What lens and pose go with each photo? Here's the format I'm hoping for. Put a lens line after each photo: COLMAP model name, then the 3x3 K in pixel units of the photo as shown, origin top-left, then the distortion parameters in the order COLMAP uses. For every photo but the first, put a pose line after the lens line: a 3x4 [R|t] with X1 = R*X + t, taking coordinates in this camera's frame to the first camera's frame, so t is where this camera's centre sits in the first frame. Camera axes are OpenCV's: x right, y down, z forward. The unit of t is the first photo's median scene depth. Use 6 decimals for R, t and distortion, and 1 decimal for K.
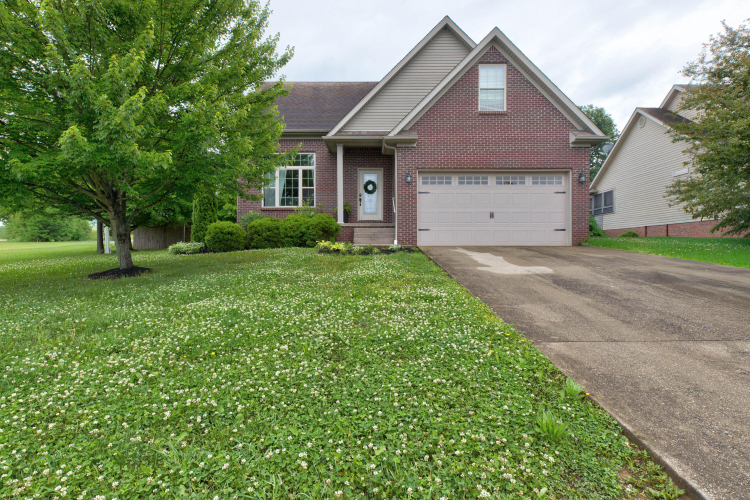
lens RADIAL K [[380.0, 0, 344.2], [0, 380.0, 250.6], [0, 0, 1]] dist [-0.000856, -0.000243]
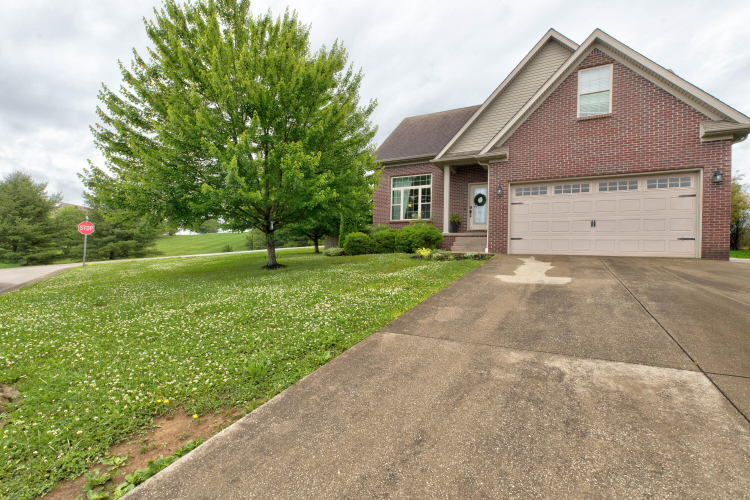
lens RADIAL K [[331.4, 0, 375.0], [0, 331.4, 250.0], [0, 0, 1]] dist [0.012223, 0.000004]
pose [[0.895792, 0.016105, -0.444181, 0.267580], [-0.024750, 0.999600, -0.013670, -0.001354], [0.443783, 0.023239, 0.895833, 0.003004]]
